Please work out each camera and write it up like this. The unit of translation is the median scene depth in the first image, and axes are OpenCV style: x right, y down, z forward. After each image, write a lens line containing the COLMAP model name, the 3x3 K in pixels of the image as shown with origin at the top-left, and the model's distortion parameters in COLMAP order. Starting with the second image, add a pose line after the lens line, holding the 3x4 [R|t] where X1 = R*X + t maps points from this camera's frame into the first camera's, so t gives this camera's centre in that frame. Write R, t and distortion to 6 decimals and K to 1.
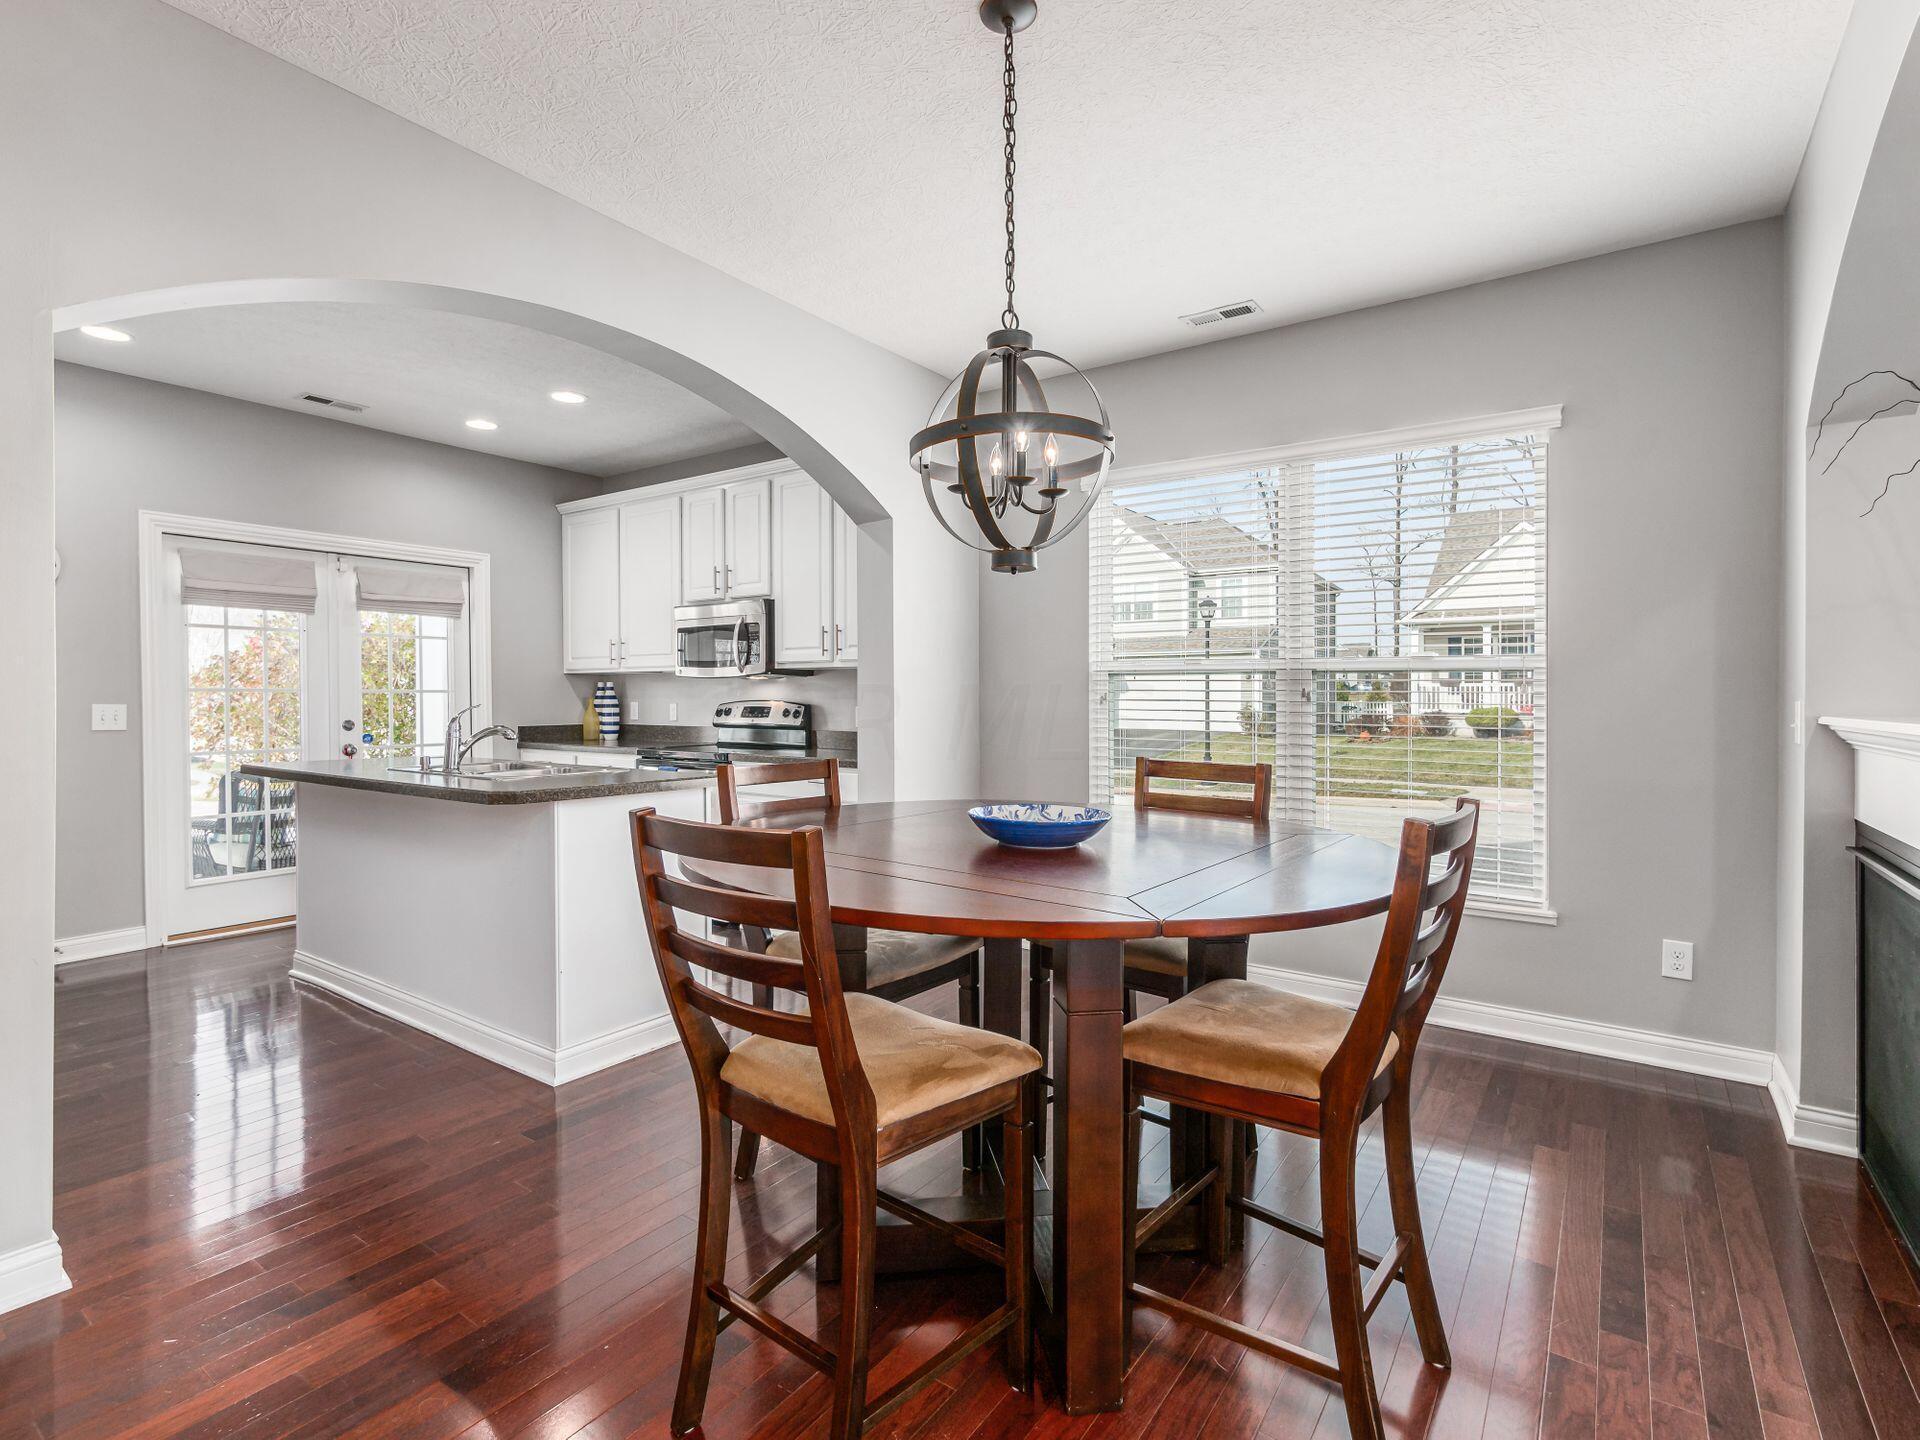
lens RADIAL K [[927.4, 0, 960.0], [0, 927.4, 720.0], [0, 0, 1]] dist [-0.004145, -0.000260]
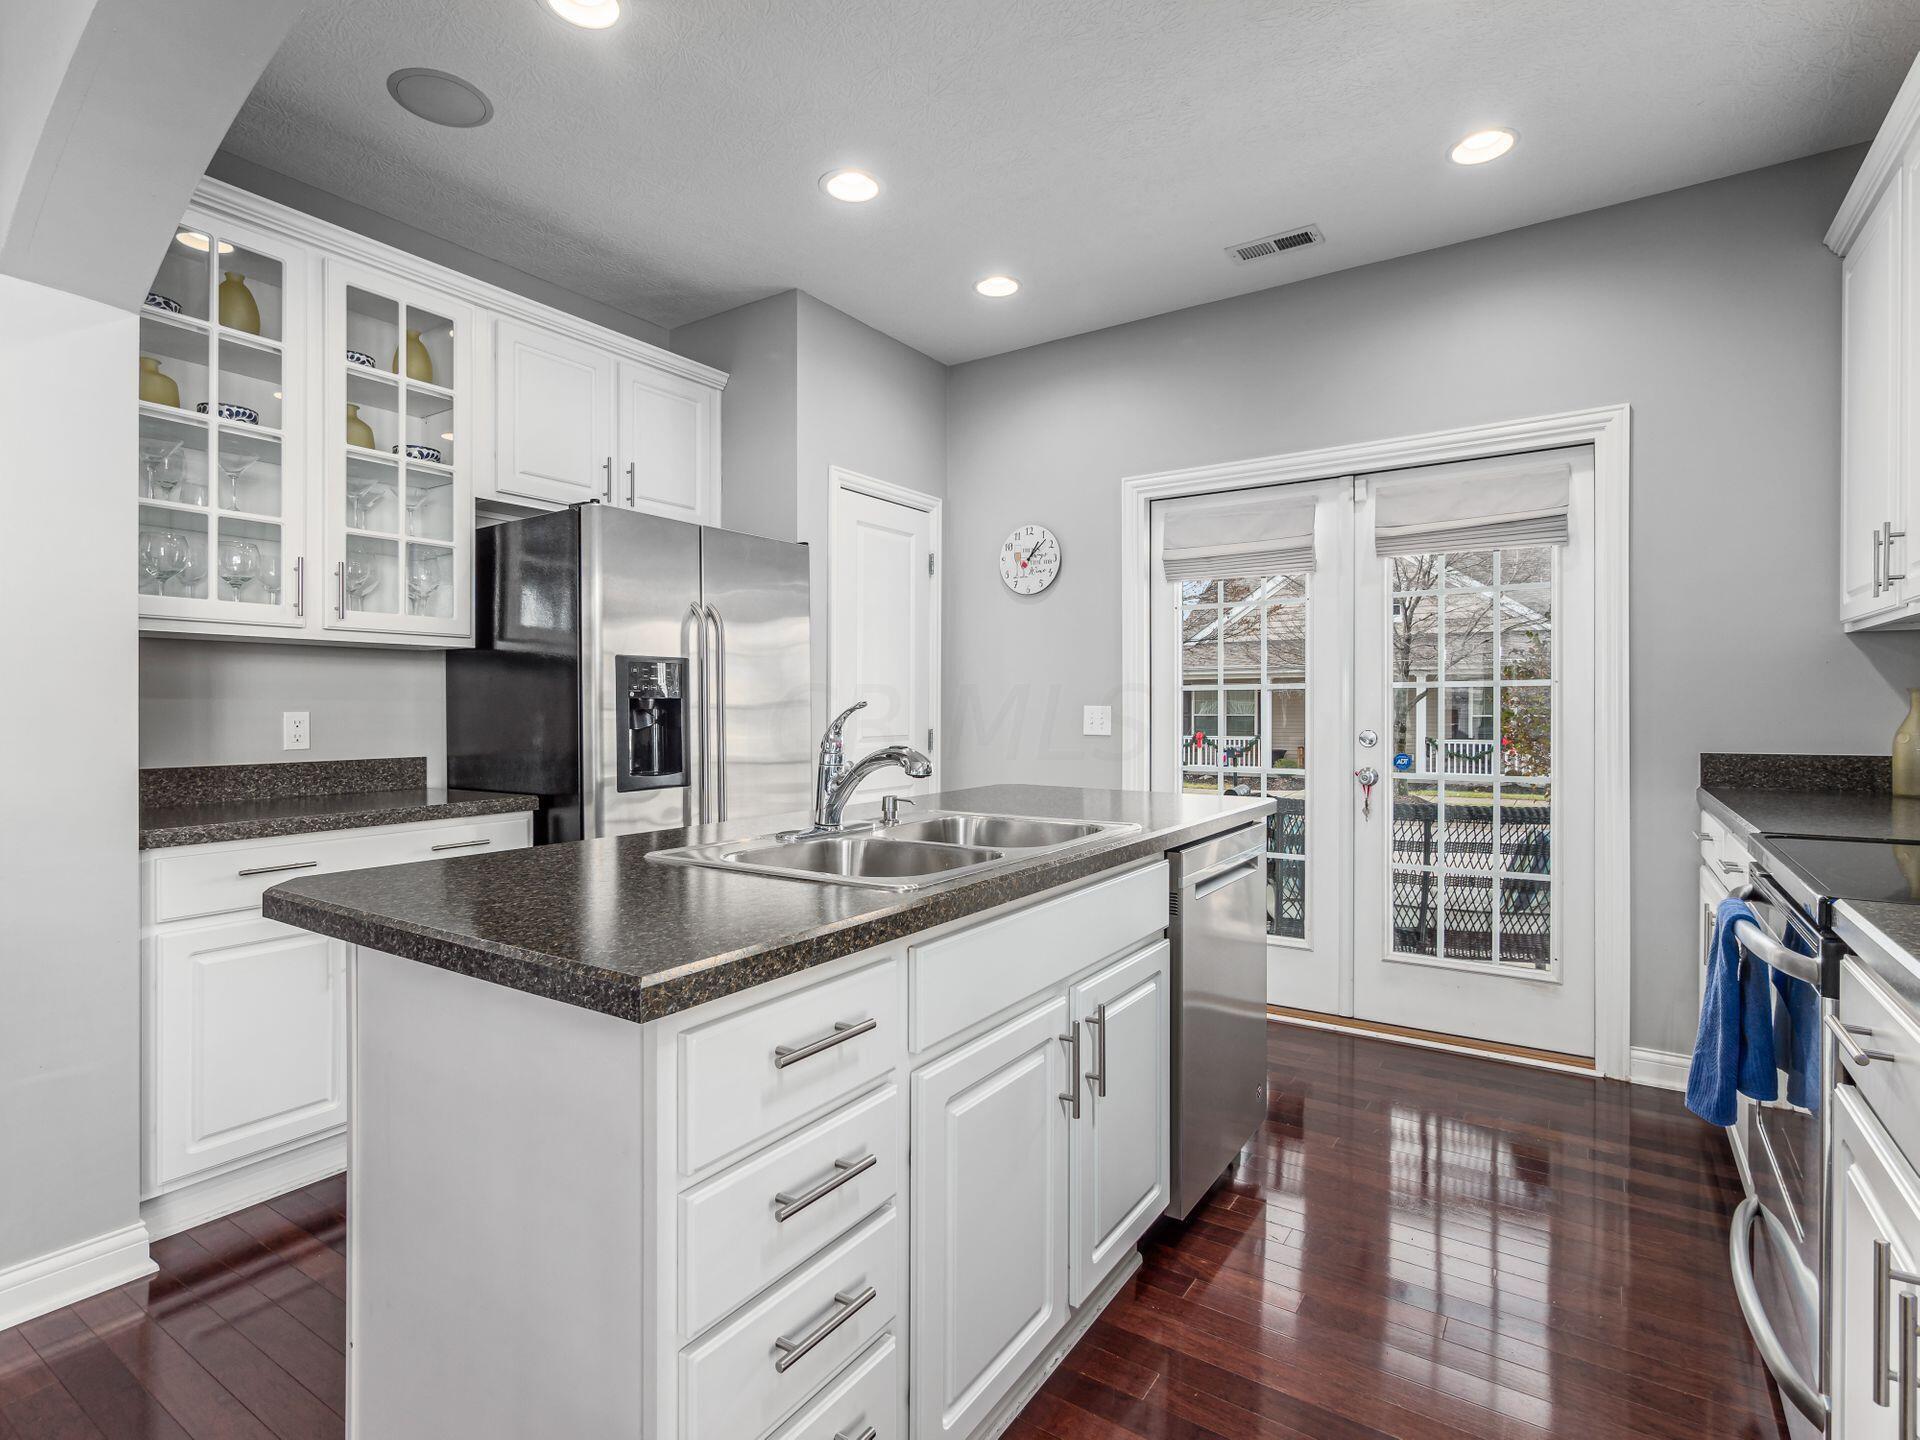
lens RADIAL K [[968.8, 0, 960.0], [0, 968.8, 720.0], [0, 0, 1]] dist [0.003927, 0.000670]
pose [[0.023872, 0.011738, -0.999646, 0.003613], [-0.019158, 0.999753, 0.011282, -0.009529], [0.999531, 0.018882, 0.024091, 0.677254]]
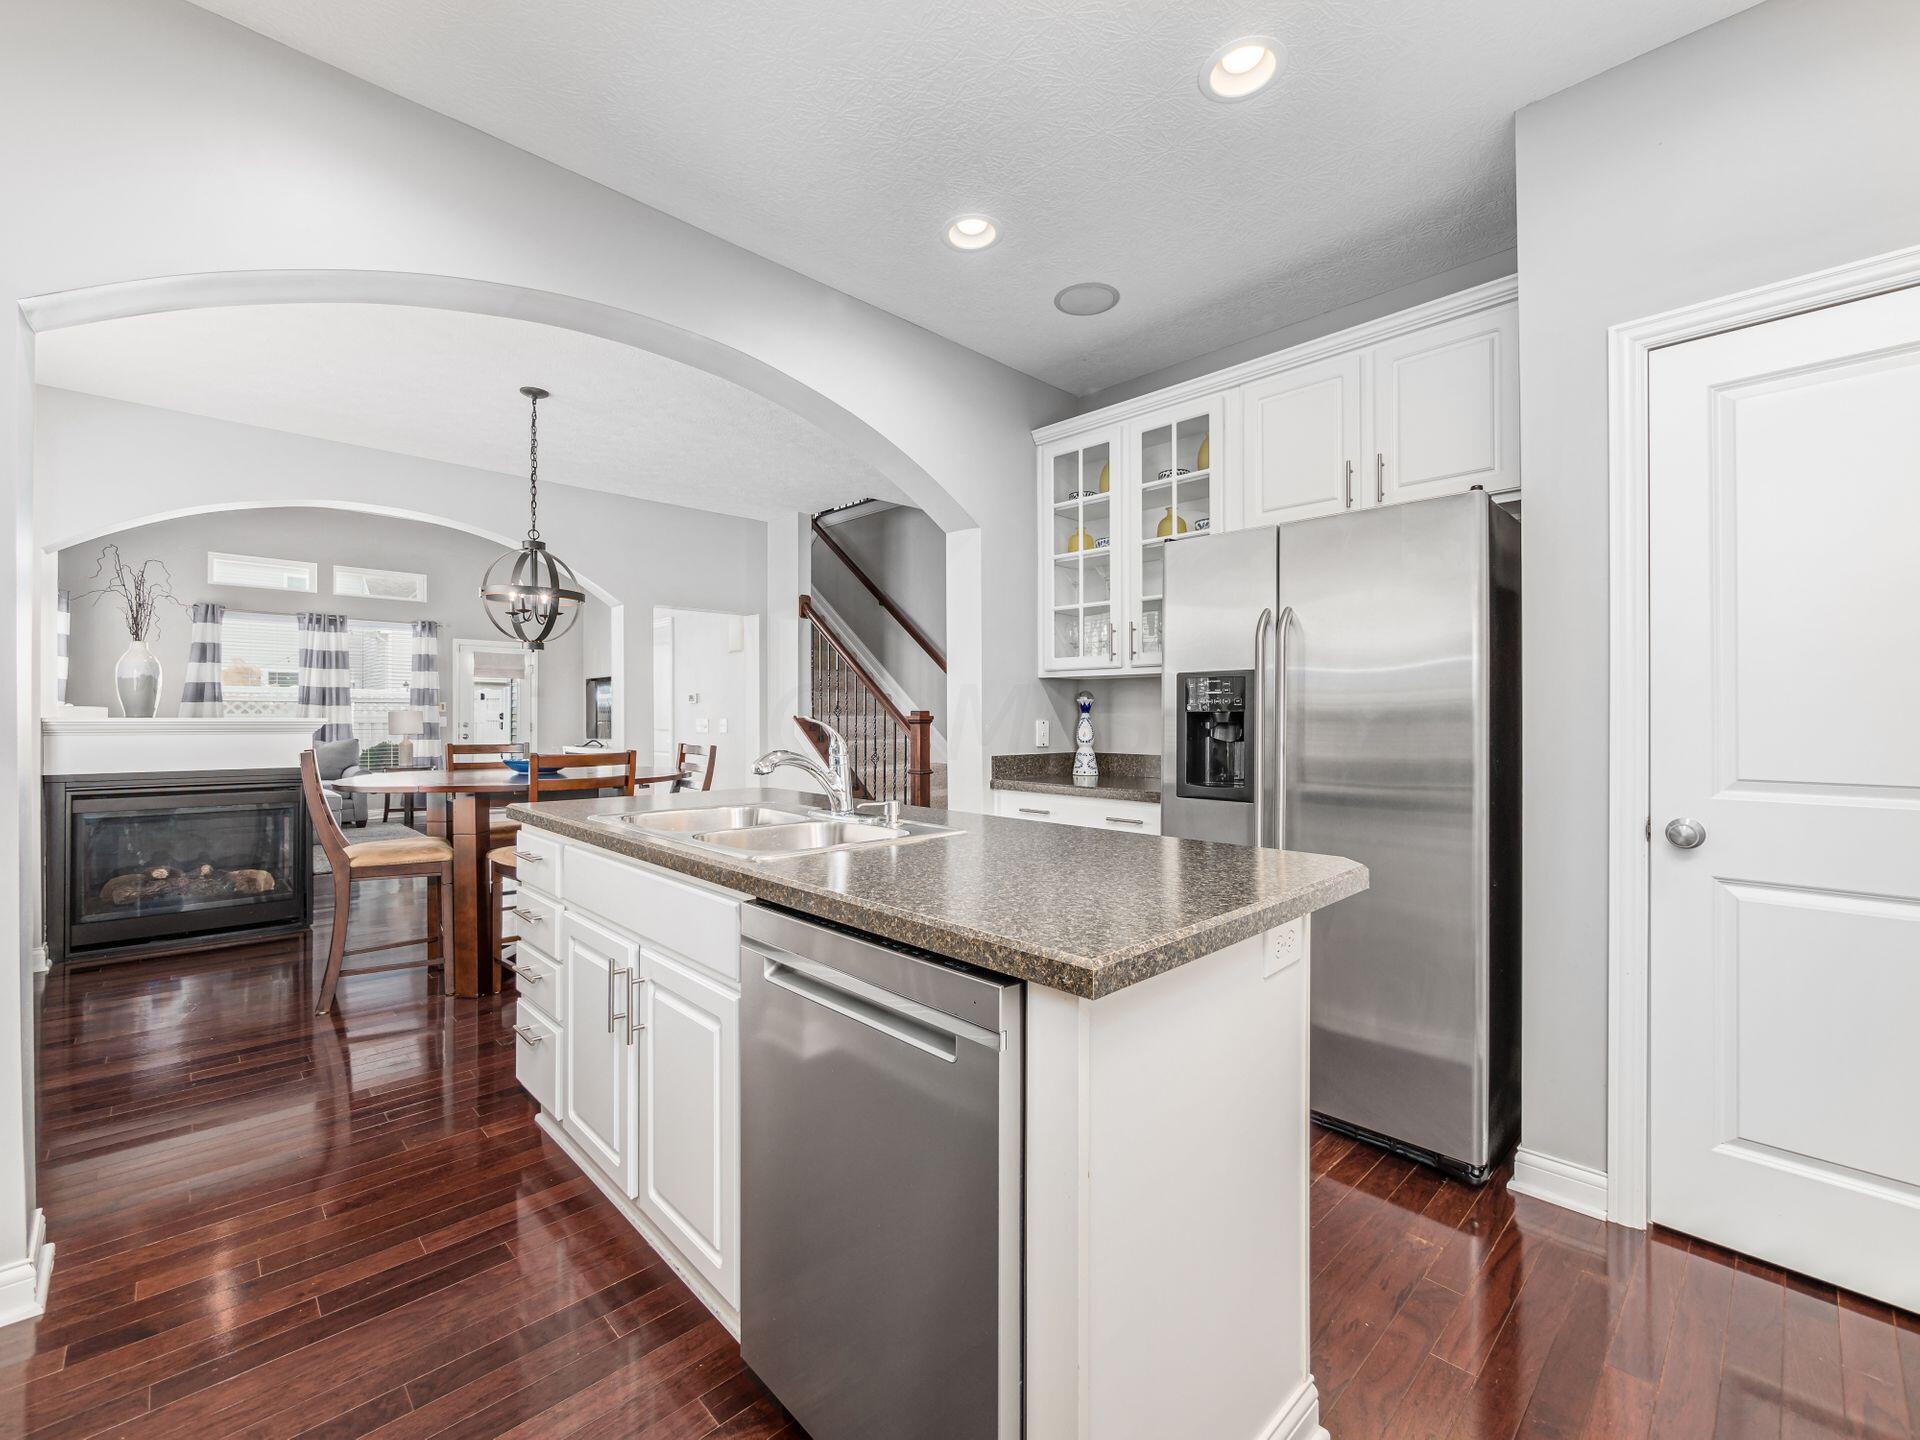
lens RADIAL K [[823.7, 0, 960.0], [0, 823.7, 720.0], [0, 0, 1]] dist [-0.019818, 0.000617]
pose [[-0.981874, -0.007311, 0.189395, -0.484102], [-0.002806, 0.999707, 0.024045, -0.017745], [-0.189515, 0.023077, -0.981607, 1.009995]]
